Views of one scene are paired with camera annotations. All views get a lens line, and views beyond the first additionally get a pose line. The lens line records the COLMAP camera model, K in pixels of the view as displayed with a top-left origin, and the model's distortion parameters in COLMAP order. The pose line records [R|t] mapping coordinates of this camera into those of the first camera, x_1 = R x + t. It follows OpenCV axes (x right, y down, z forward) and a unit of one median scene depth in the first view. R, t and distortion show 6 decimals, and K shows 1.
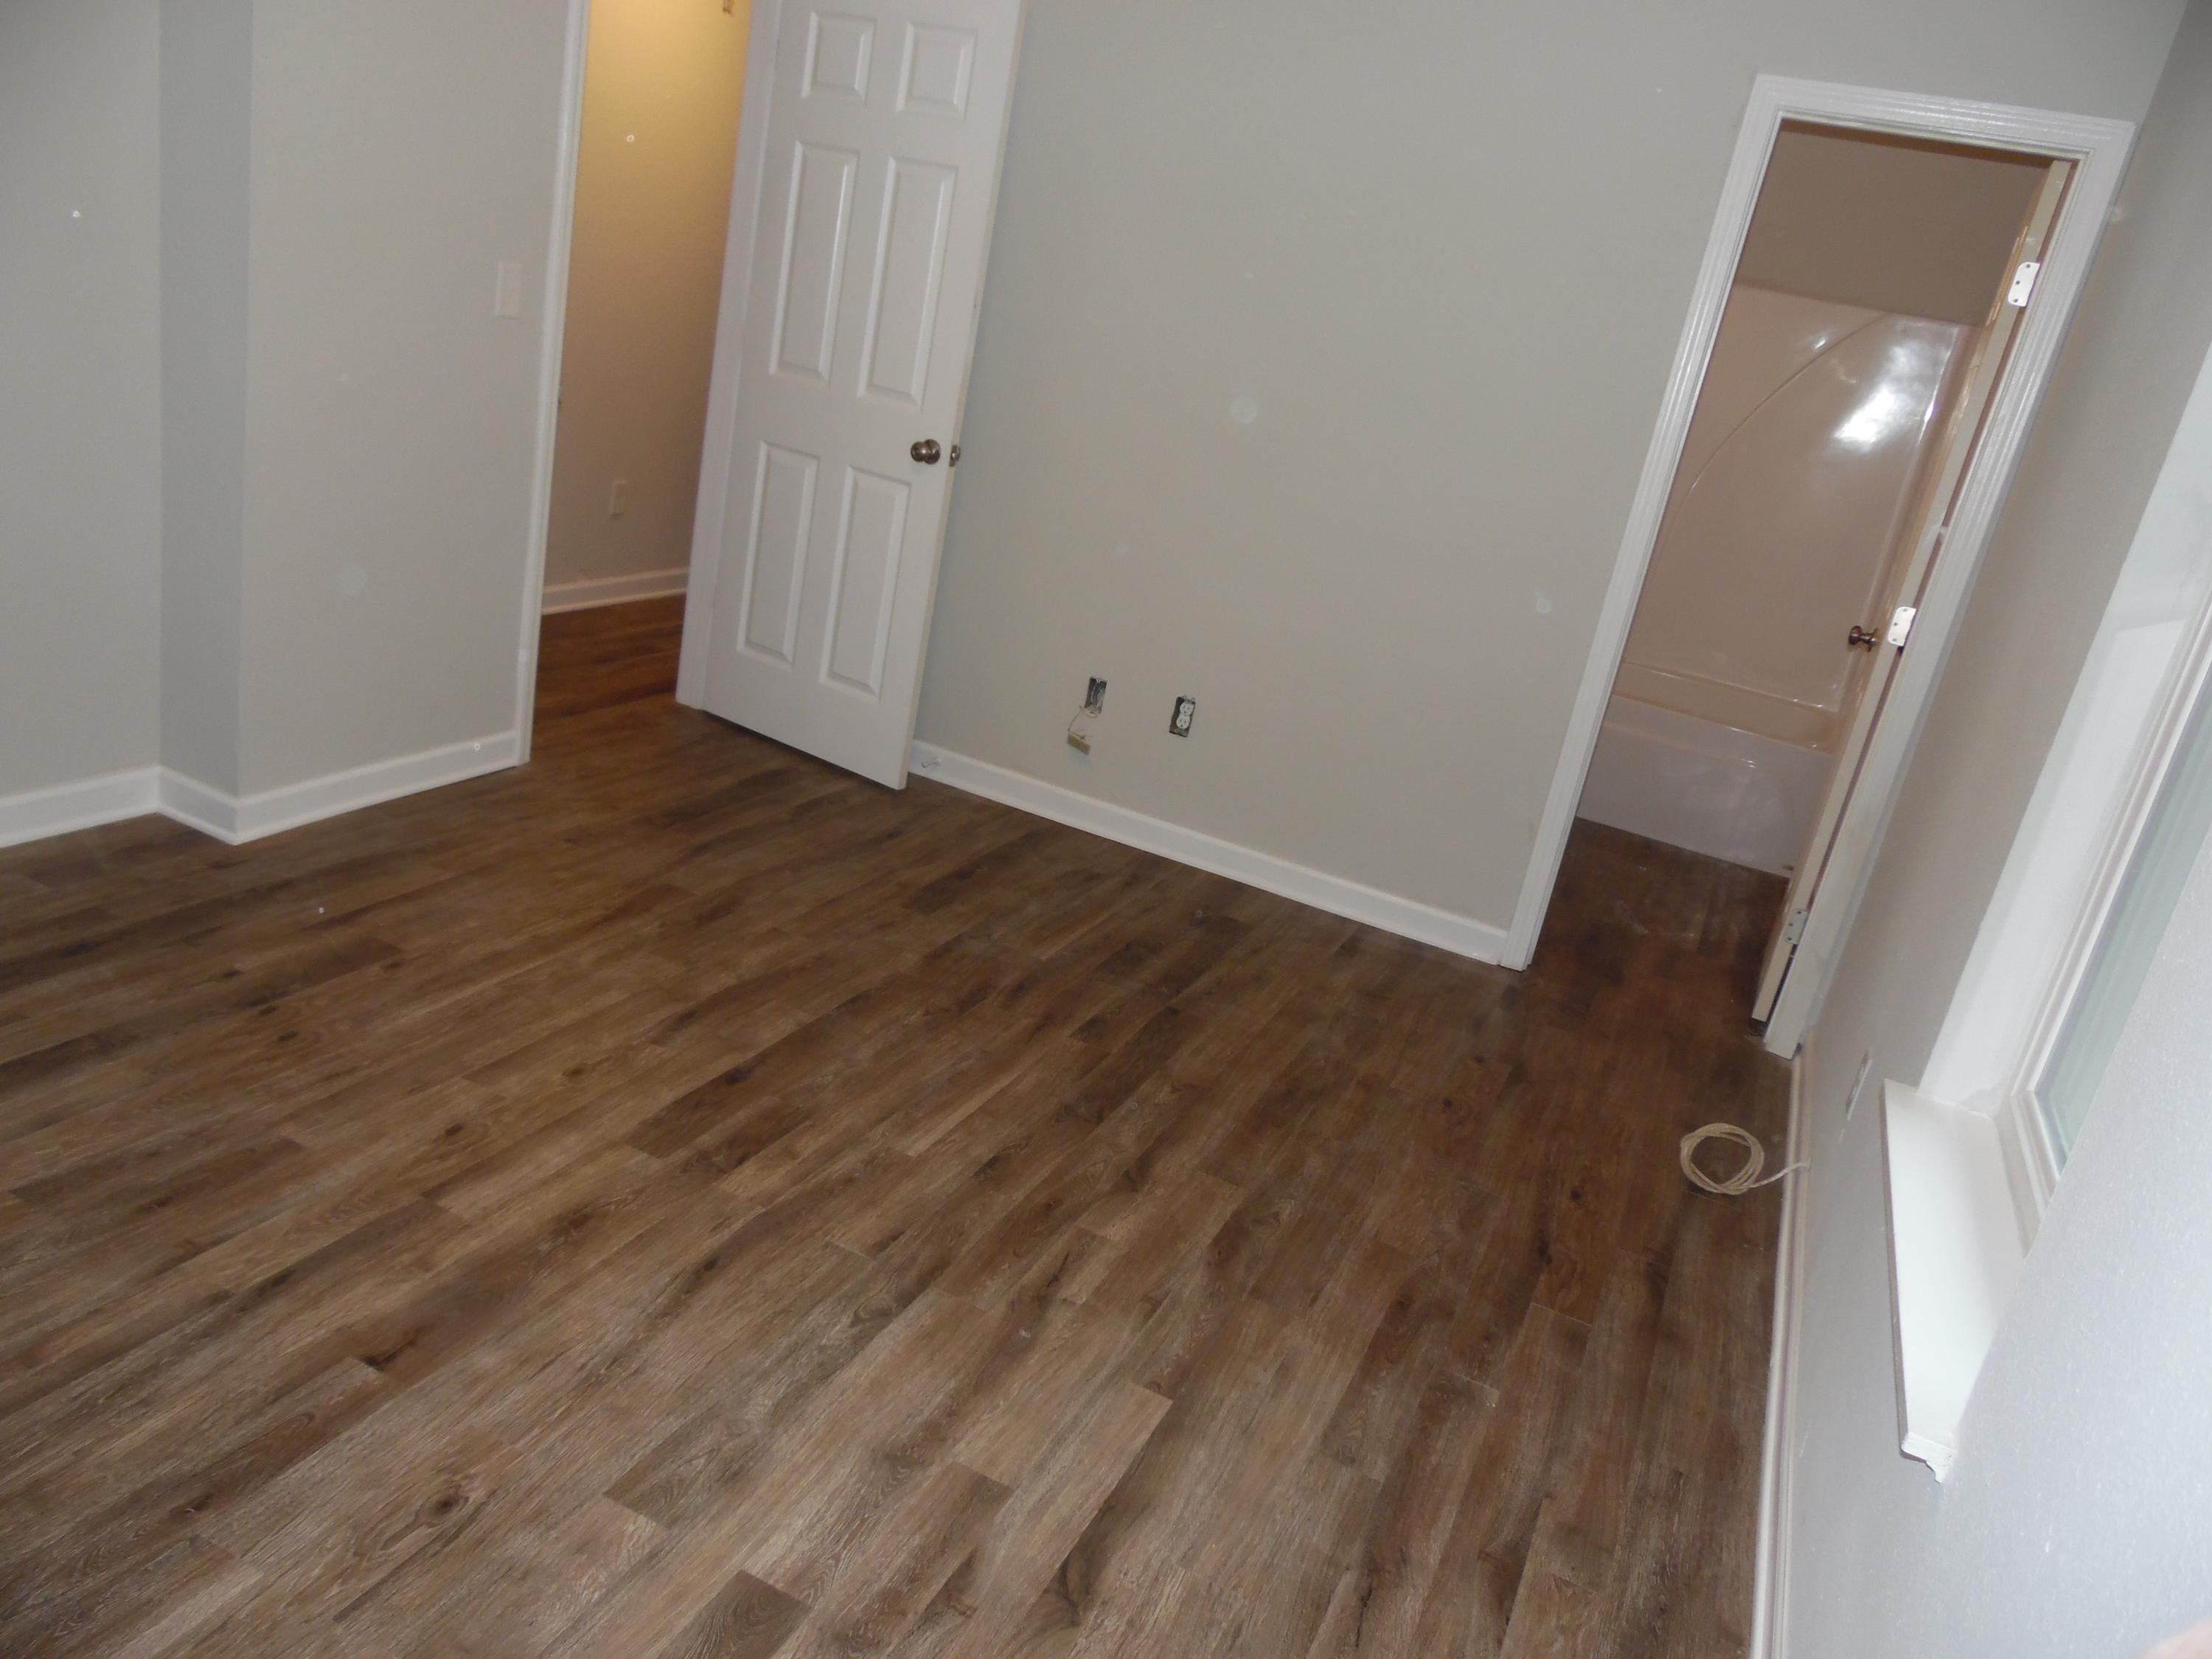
lens RADIAL K [[1646.6, 0, 1106.0], [0, 1646.6, 829.5], [0, 0, 1]] dist [-0.036285, 0.068939]
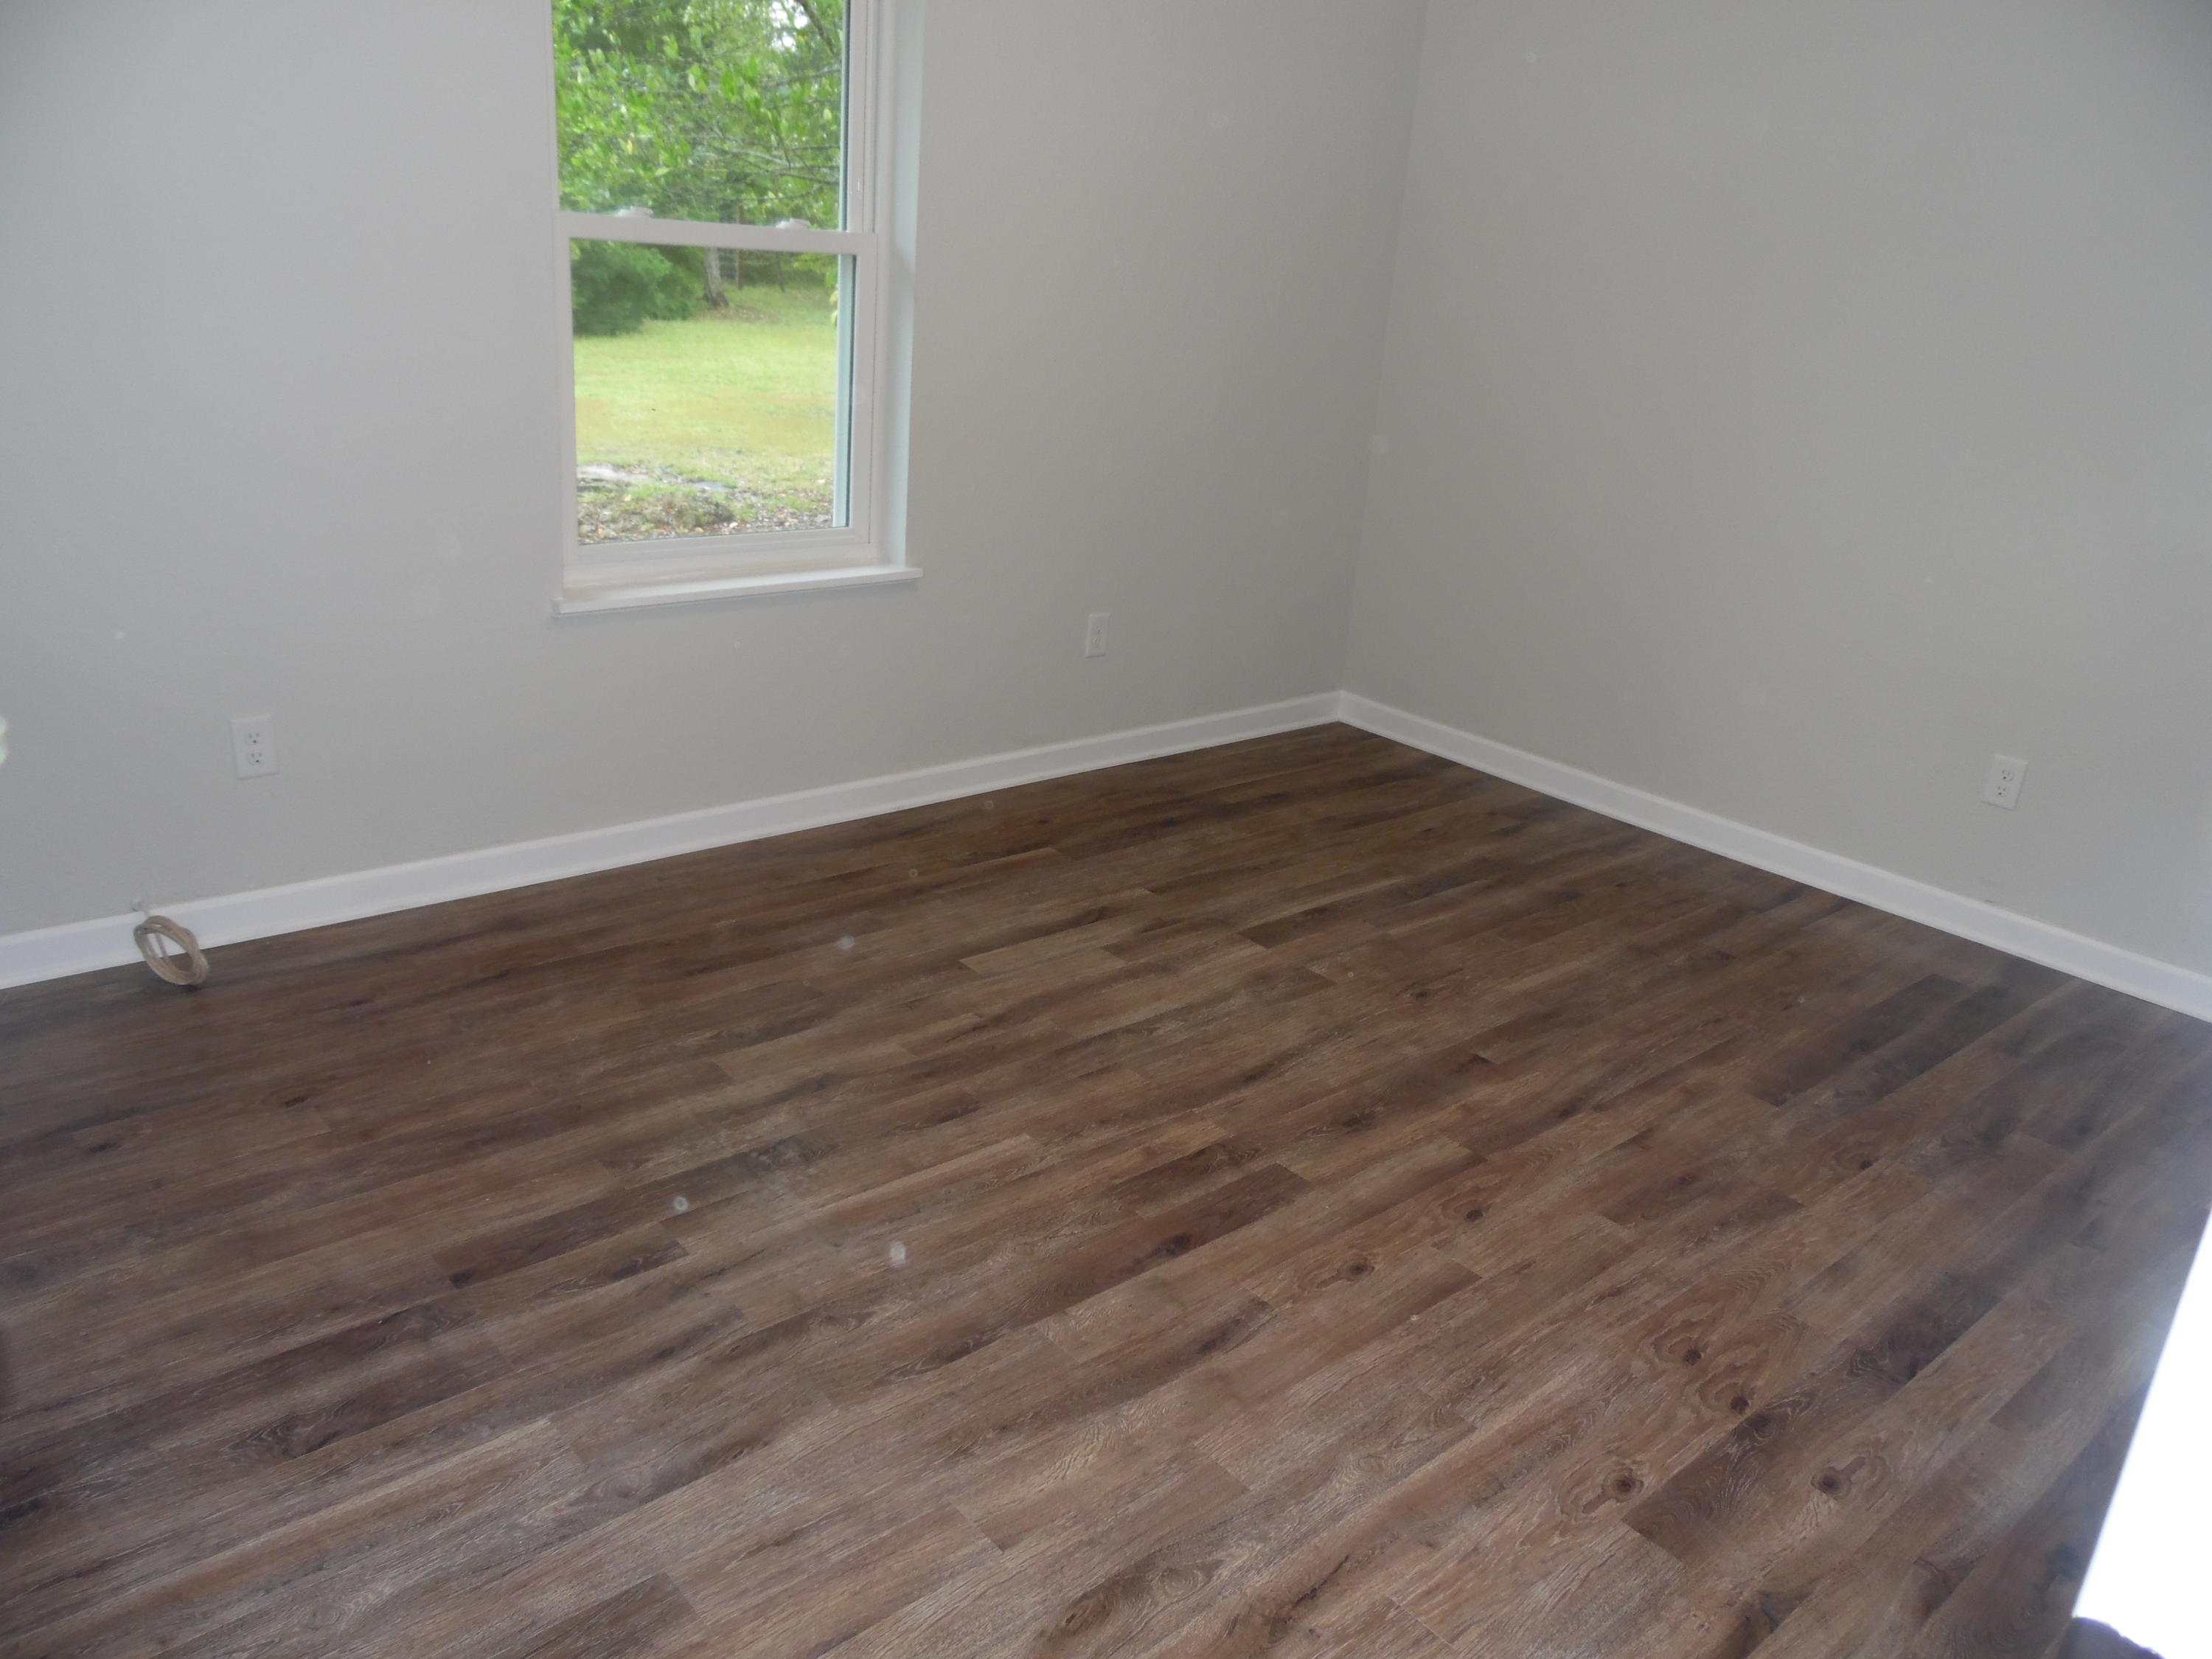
lens RADIAL K [[1646.6, 0, 1106.0], [0, 1646.6, 829.5], [0, 0, 1]] dist [-0.036285, 0.068939]
pose [[-0.876912, -0.379612, 0.294823, -0.397253], [-0.100236, 0.744327, 0.660251, -0.615877], [-0.470084, 0.549430, -0.690759, 1.629439]]
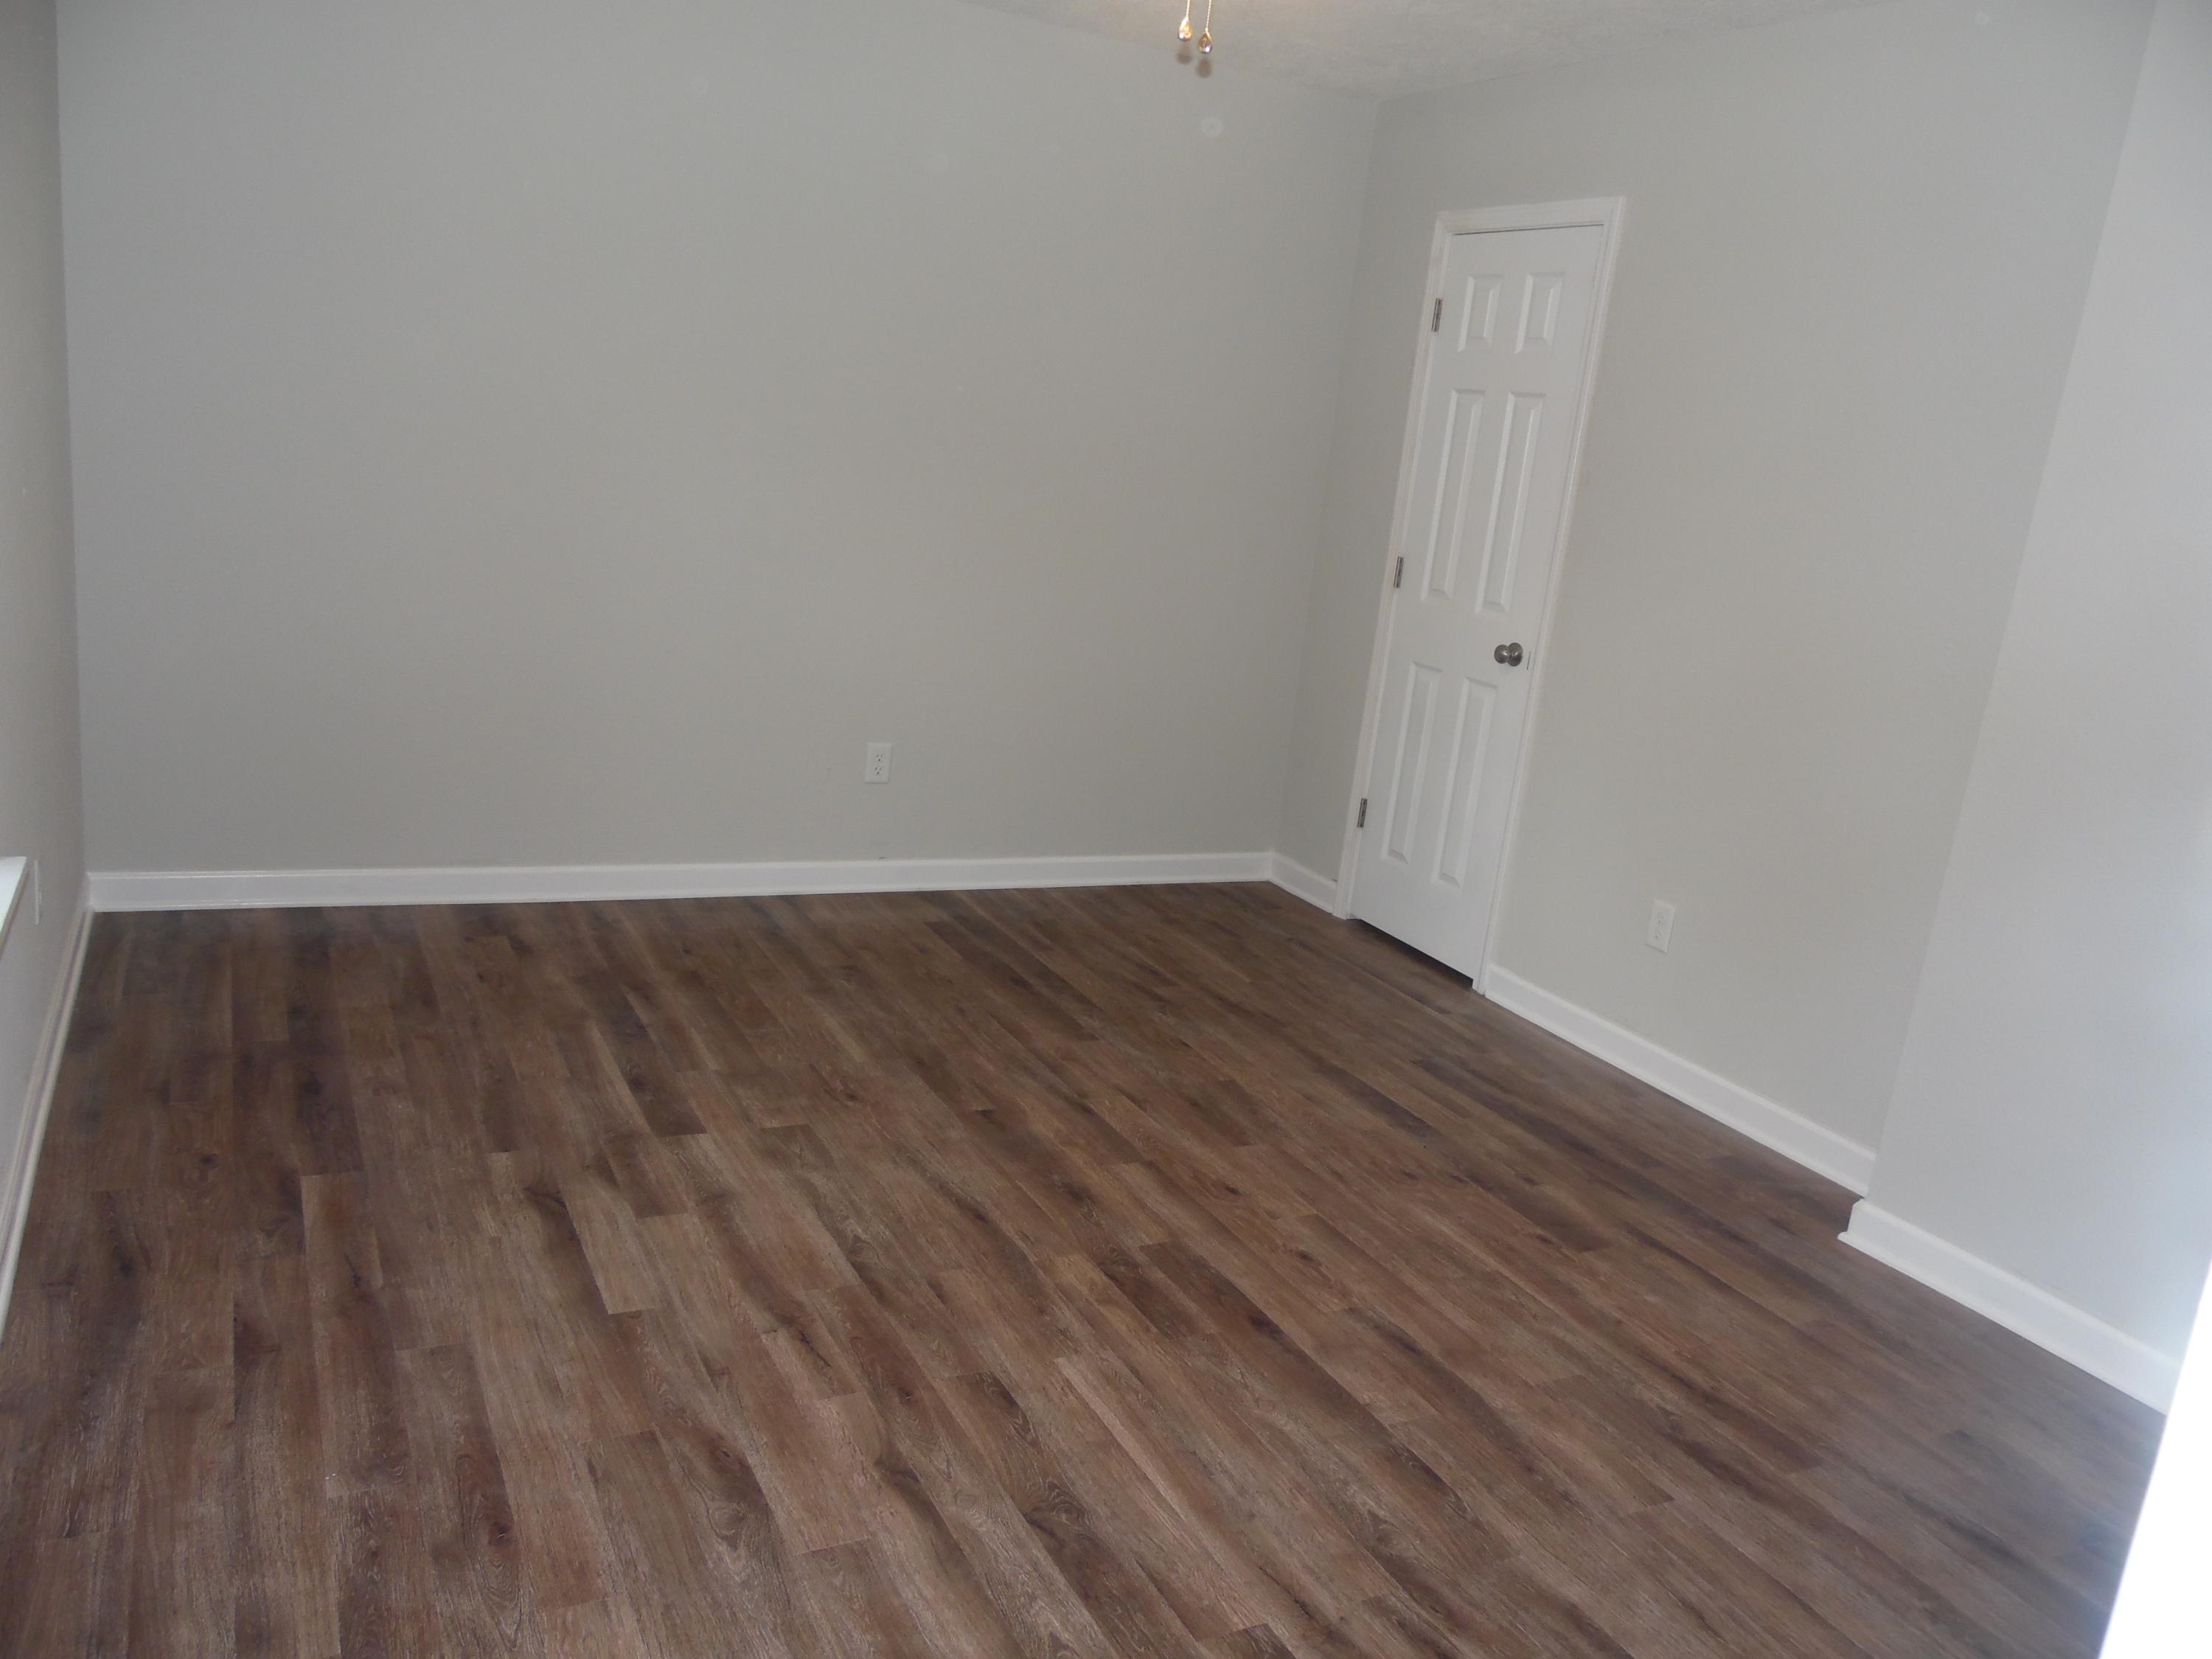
lens RADIAL K [[1646.6, 0, 1106.0], [0, 1646.6, 829.5], [0, 0, 1]] dist [-0.036285, 0.068939]
pose [[-0.585930, -0.068377, -0.807472, 0.649590], [-0.465182, 0.844286, 0.266058, -0.318327], [0.663545, 0.531513, -0.526500, 1.405930]]
